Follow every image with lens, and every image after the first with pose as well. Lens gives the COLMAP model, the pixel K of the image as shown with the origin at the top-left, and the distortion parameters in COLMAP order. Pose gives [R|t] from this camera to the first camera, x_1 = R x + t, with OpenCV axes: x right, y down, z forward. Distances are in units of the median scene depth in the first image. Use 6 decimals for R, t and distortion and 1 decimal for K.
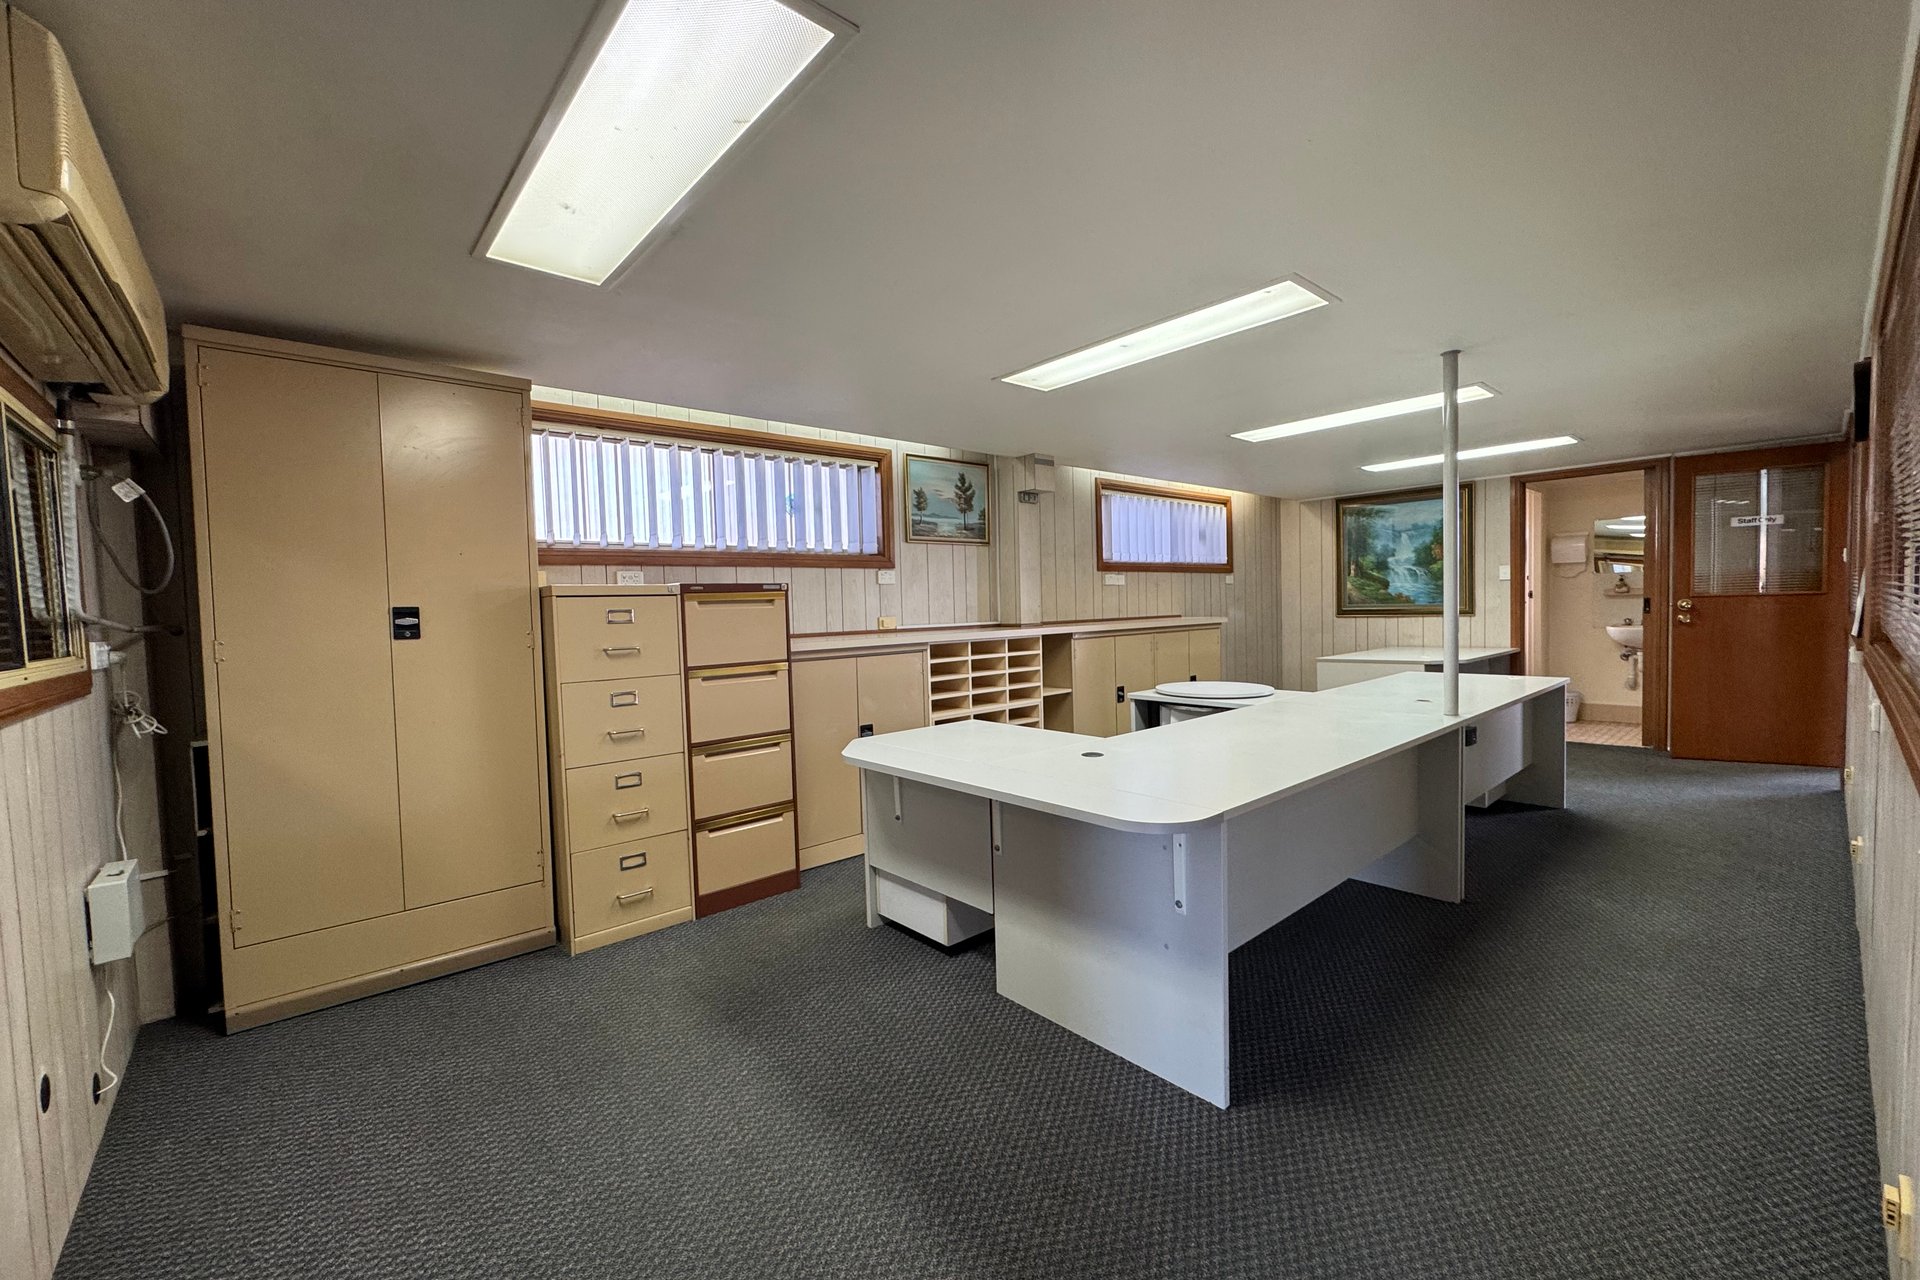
lens RADIAL K [[769.6, 0, 960.5], [0, 769.6, 642.4], [0, 0, 1]] dist [-0.000703, -0.000491]
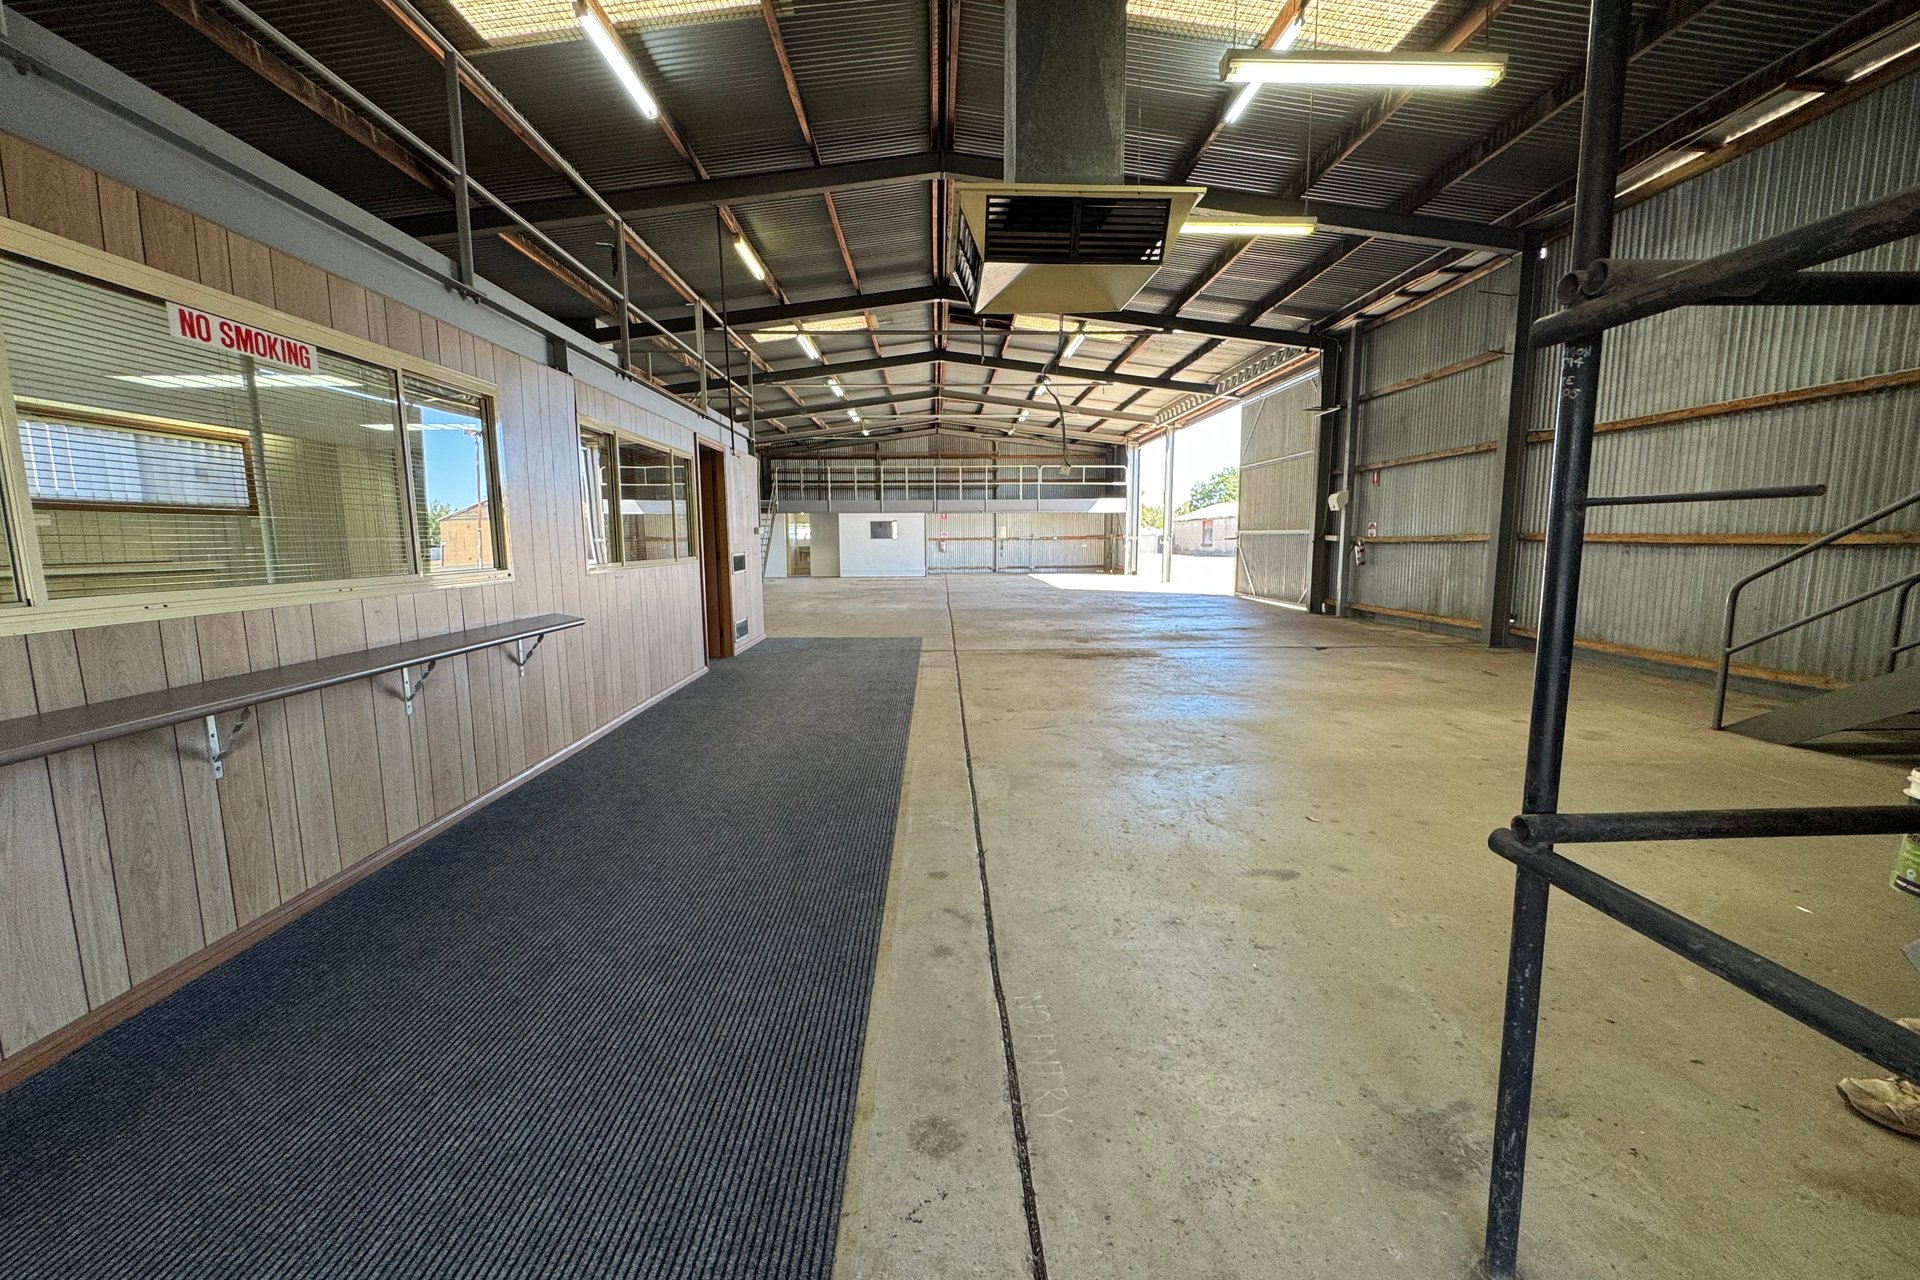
lens RADIAL K [[769.6, 0, 964.1], [0, 769.6, 639.8], [0, 0, 1]] dist [-0.000703, -0.000491]
pose [[0.640822, -0.081118, 0.763391, 0.382633], [0.028359, 0.996224, 0.082054, 0.024200], [-0.767165, -0.030933, 0.640703, -0.656055]]
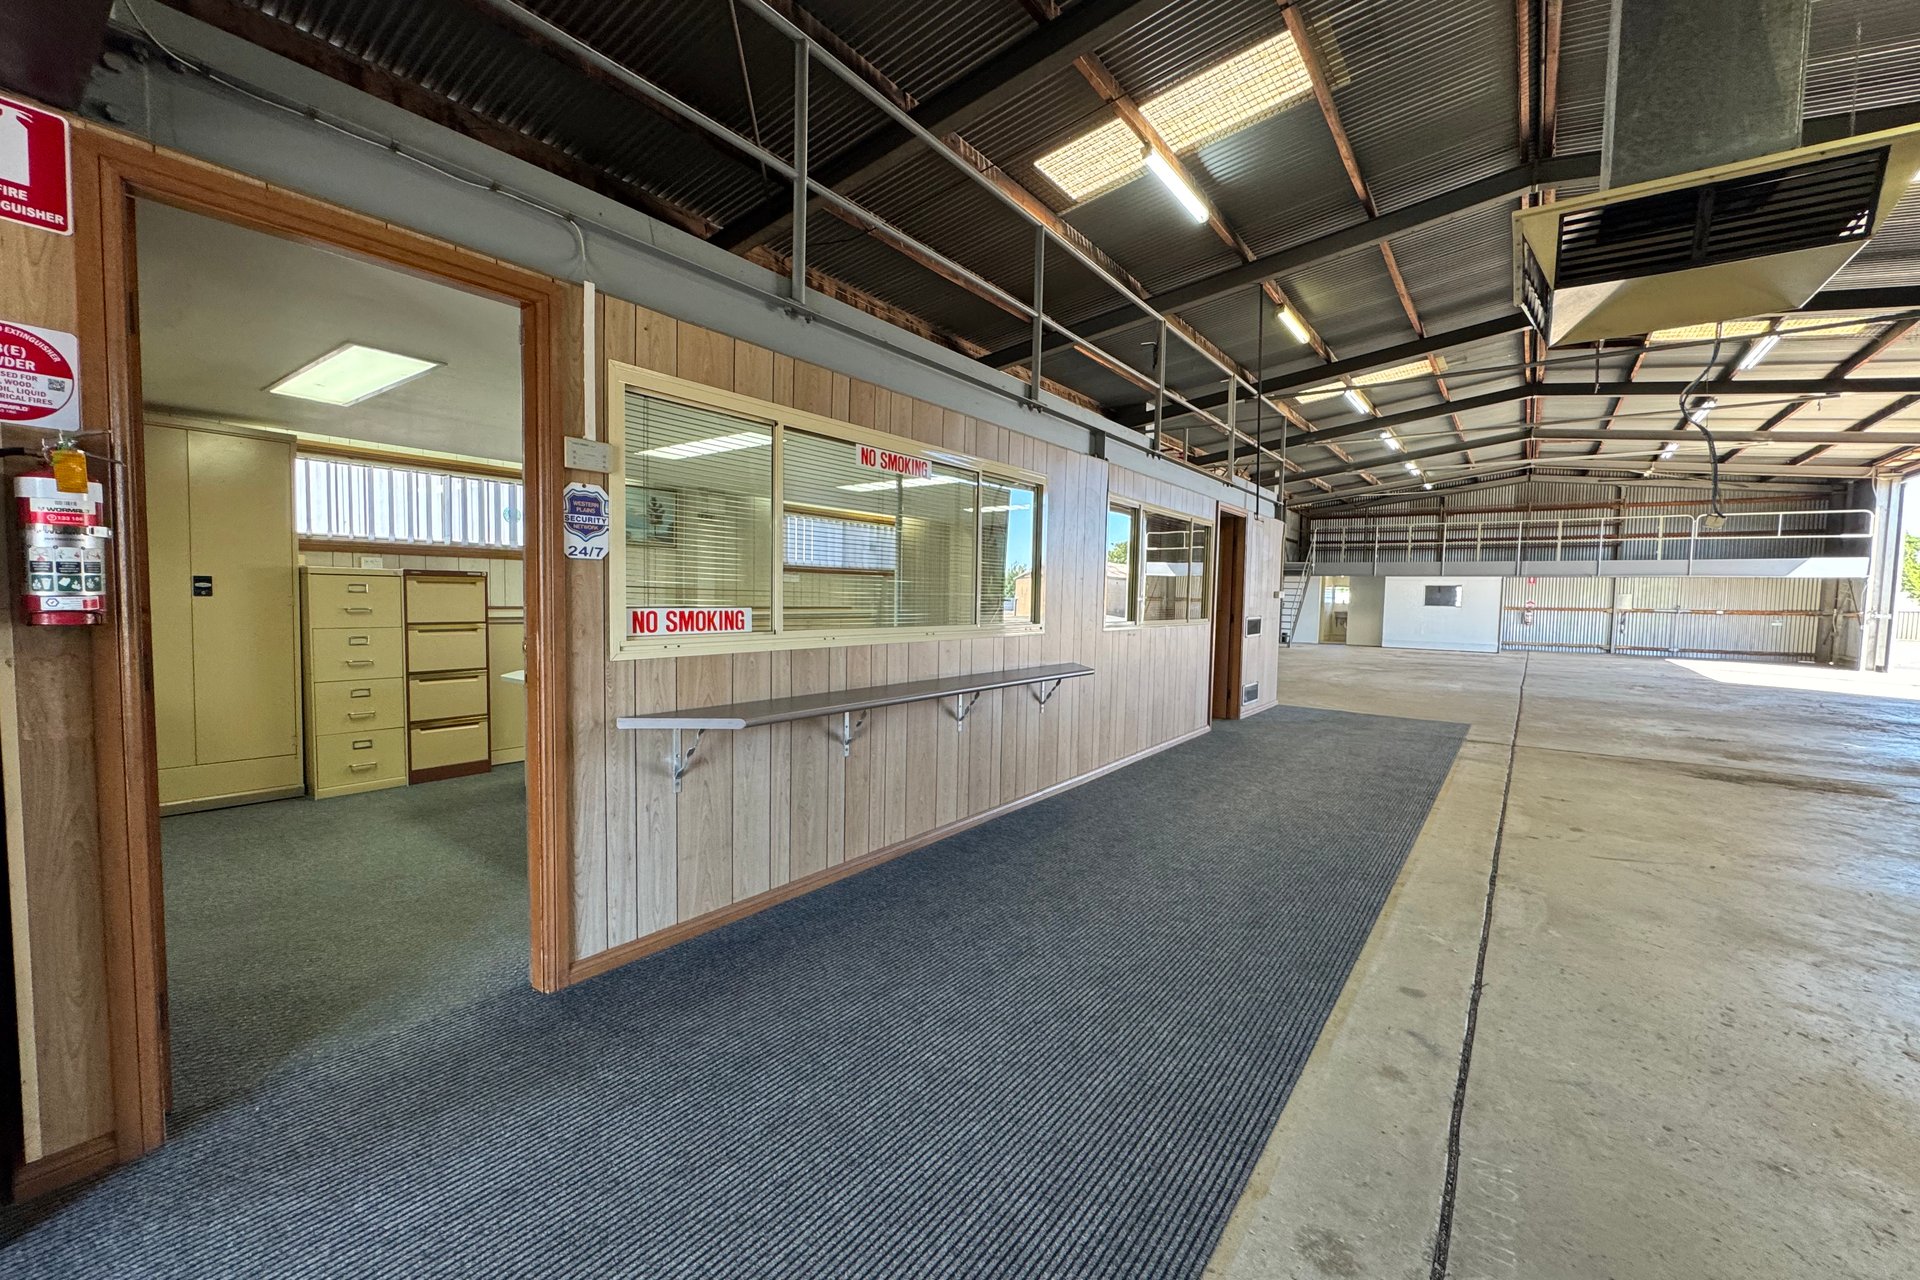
lens RADIAL K [[769.6, 0, 962.8], [0, 769.6, 639.3], [0, 0, 1]] dist [-0.000703, -0.000491]
pose [[0.976671, 0.031568, 0.212406, 0.400485], [-0.033223, 0.999439, 0.004225, 0.021383], [-0.212153, -0.011183, 0.977172, -0.736424]]
